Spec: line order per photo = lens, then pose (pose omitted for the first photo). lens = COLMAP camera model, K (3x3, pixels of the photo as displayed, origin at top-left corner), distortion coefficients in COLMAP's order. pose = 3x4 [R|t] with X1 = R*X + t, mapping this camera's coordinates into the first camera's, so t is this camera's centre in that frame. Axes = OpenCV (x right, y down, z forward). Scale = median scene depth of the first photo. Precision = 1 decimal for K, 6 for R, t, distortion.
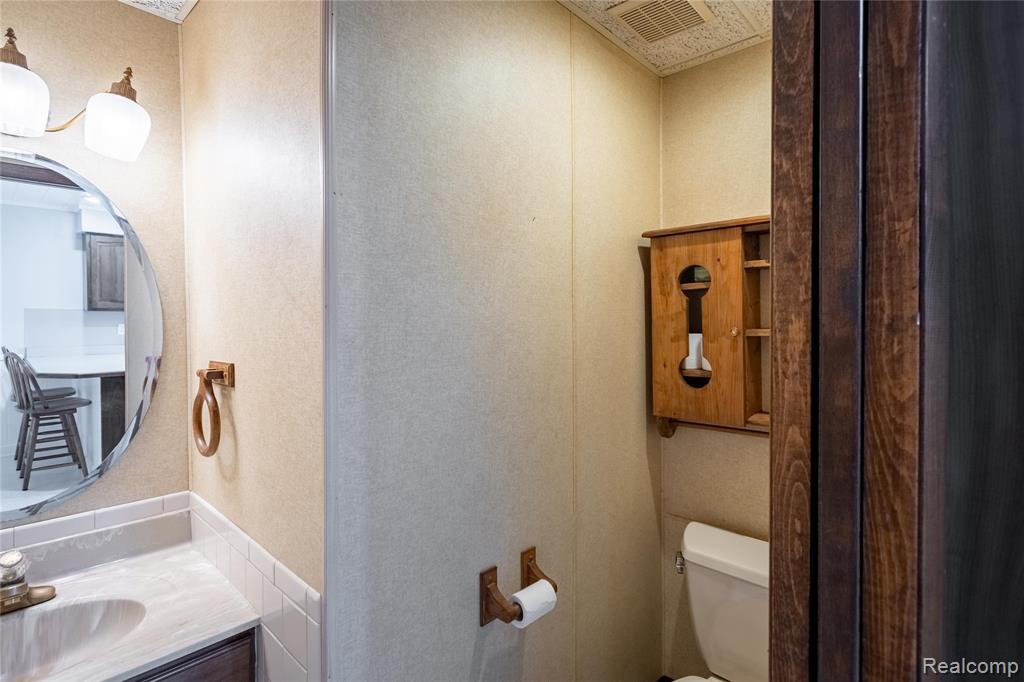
lens RADIAL K [[505.4, 0, 517.5], [0, 505.4, 326.6], [0, 0, 1]] dist [0.002669, 0.000338]
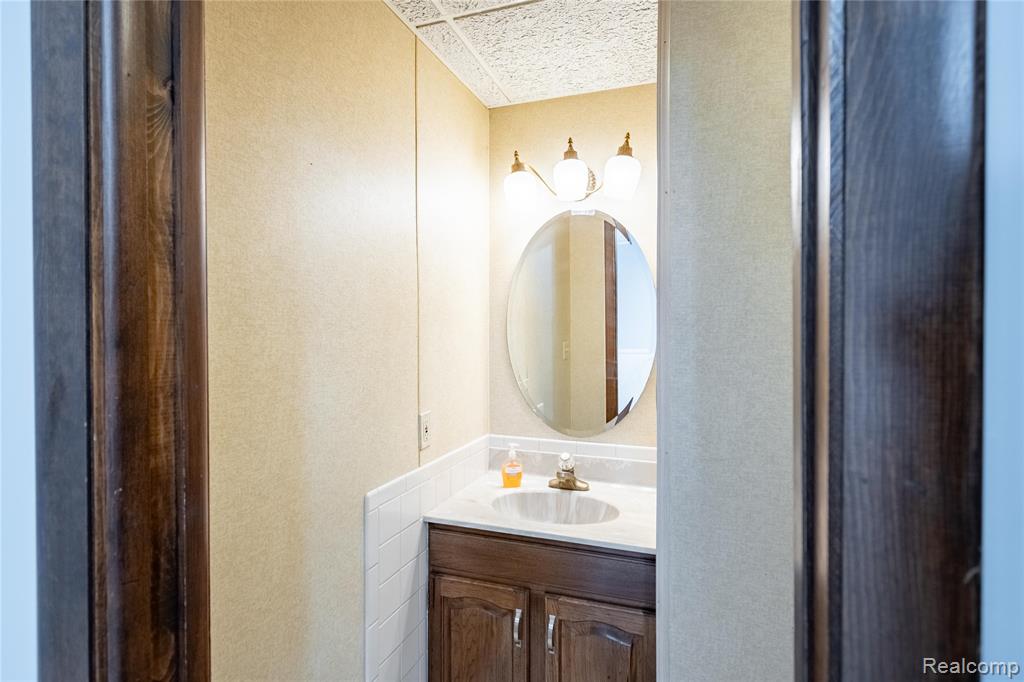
lens RADIAL K [[522.0, 0, 512.1], [0, 522.0, 333.6], [0, 0, 1]] dist [0.000856, -0.000037]
pose [[0.389192, 0.004477, -0.921146, 0.541175], [-0.011373, 0.999935, 0.000054, 0.059676], [0.921087, 0.010455, 0.389218, 0.175905]]
